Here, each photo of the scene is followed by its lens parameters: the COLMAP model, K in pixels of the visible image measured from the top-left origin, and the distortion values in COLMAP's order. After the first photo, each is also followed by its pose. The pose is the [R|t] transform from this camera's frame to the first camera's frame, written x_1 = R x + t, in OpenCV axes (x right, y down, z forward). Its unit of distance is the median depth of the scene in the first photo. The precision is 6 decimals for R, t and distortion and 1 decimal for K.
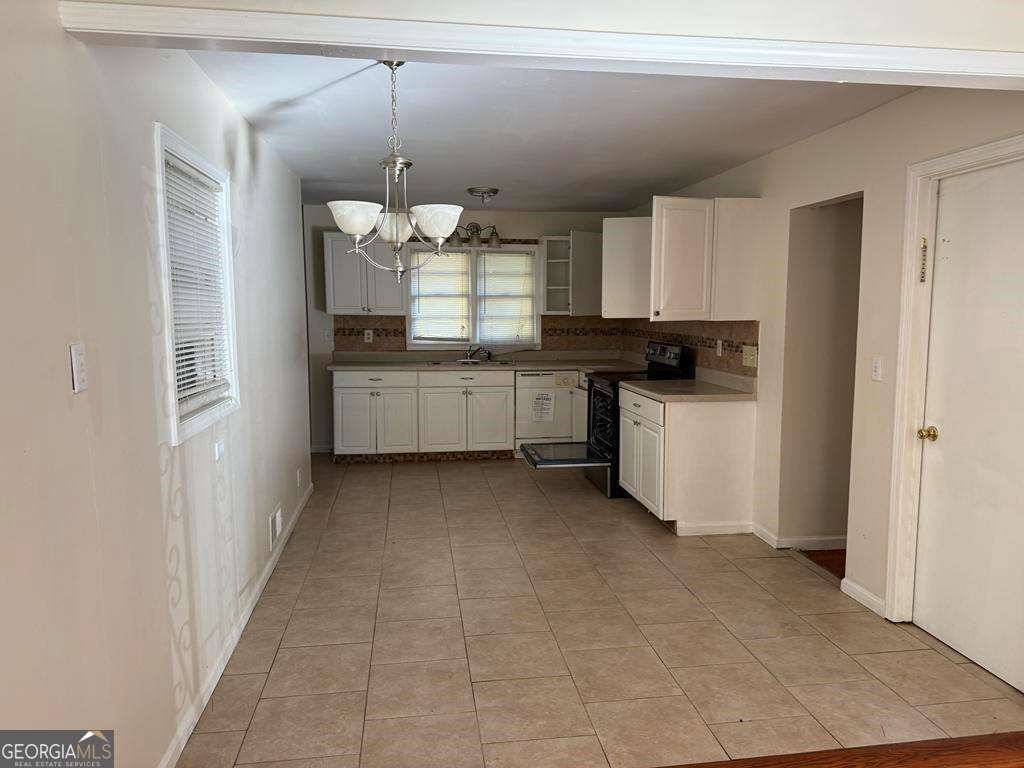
lens RADIAL K [[712.3, 0, 511.7], [0, 712.3, 380.8], [0, 0, 1]] dist [0.030590, -0.047988]
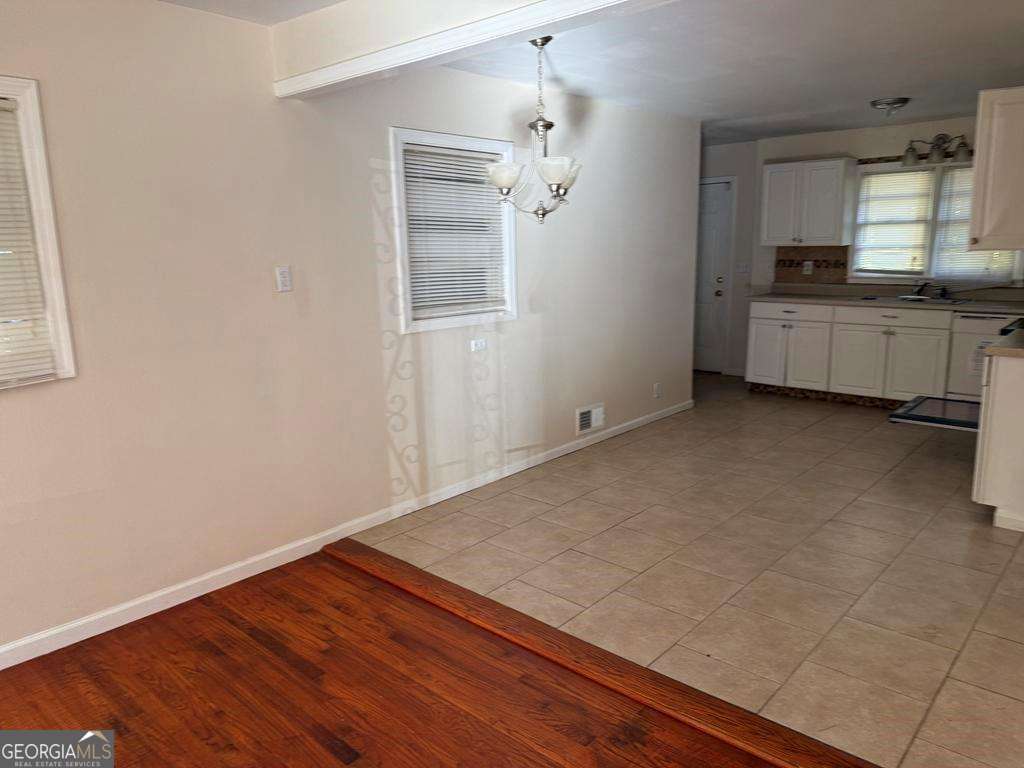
lens RADIAL K [[712.3, 0, 489.7], [0, 712.3, 361.2], [0, 0, 1]] dist [0.030590, -0.047988]
pose [[0.627079, 0.112332, -0.770814, 0.317163], [-0.060100, 0.993575, 0.095902, -0.003642], [0.776634, -0.013812, 0.629801, 0.051517]]
